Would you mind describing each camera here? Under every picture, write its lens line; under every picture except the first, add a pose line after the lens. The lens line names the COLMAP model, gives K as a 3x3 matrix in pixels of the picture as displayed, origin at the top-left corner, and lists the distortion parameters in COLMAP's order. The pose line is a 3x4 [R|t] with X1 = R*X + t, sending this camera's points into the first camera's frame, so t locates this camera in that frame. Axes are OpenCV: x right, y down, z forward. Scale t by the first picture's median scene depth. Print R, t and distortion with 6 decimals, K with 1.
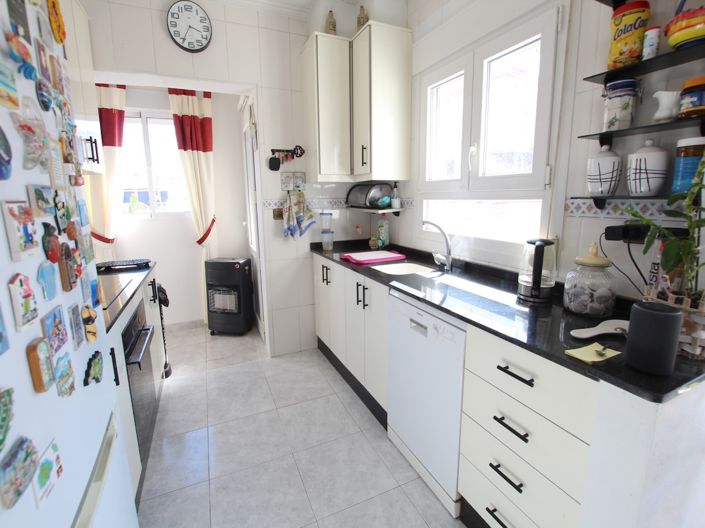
lens RADIAL K [[329.5, 0, 352.3], [0, 329.5, 255.1], [0, 0, 1]] dist [-0.024792, -0.000146]
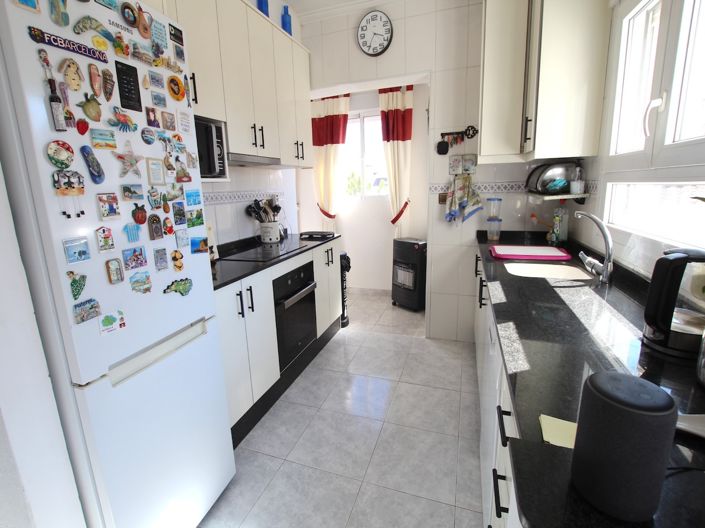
lens RADIAL K [[330.5, 0, 352.7], [0, 330.5, 251.4], [0, 0, 1]] dist [-0.022936, 0.000638]
pose [[0.725426, 0.122257, -0.677356, 0.271679], [-0.095496, 0.992458, 0.076857, -0.017181], [0.681643, 0.008930, 0.731630, 0.085151]]
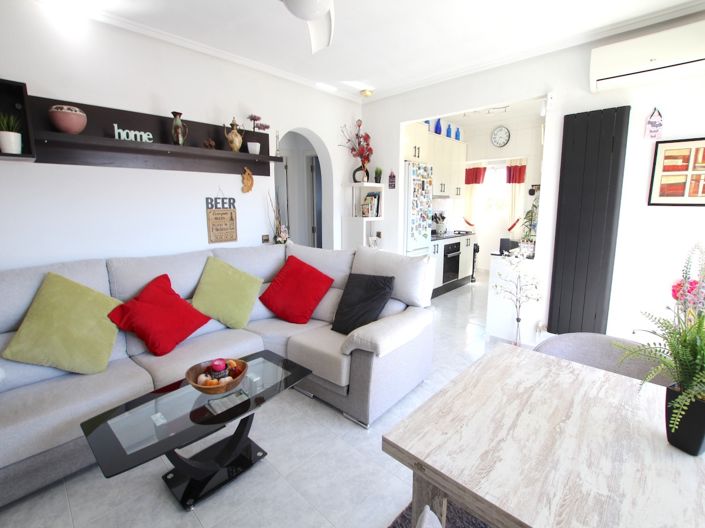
lens RADIAL K [[329.5, 0, 352.3], [0, 329.5, 255.1], [0, 0, 1]] dist [-0.024792, -0.000146]
pose [[0.382142, 0.153688, -0.911234, 1.196230], [-0.160465, 0.982129, 0.098351, 0.080570], [0.910065, 0.108637, 0.399975, -0.742448]]
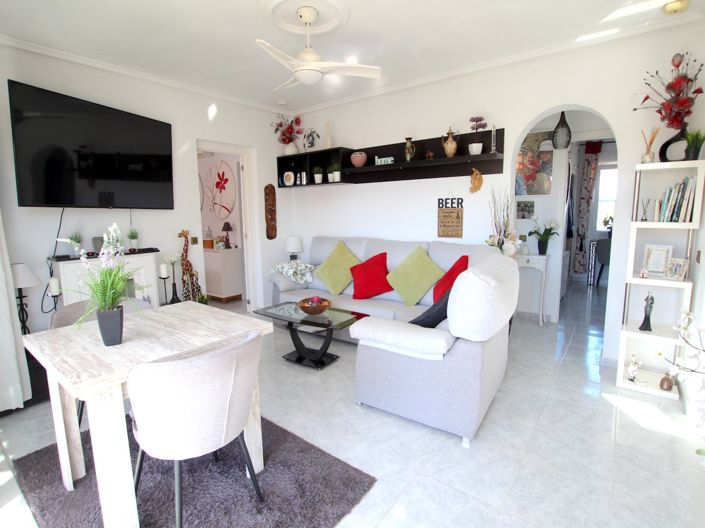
lens RADIAL K [[359.8, 0, 355.0], [0, 359.8, 261.4], [0, 0, 1]] dist [-0.022073, 0.000497]
pose [[-0.879087, 0.090598, -0.467971, 0.970757], [-0.056553, 0.955012, 0.291124, -0.088449], [0.473294, 0.282388, -0.834416, 0.381711]]
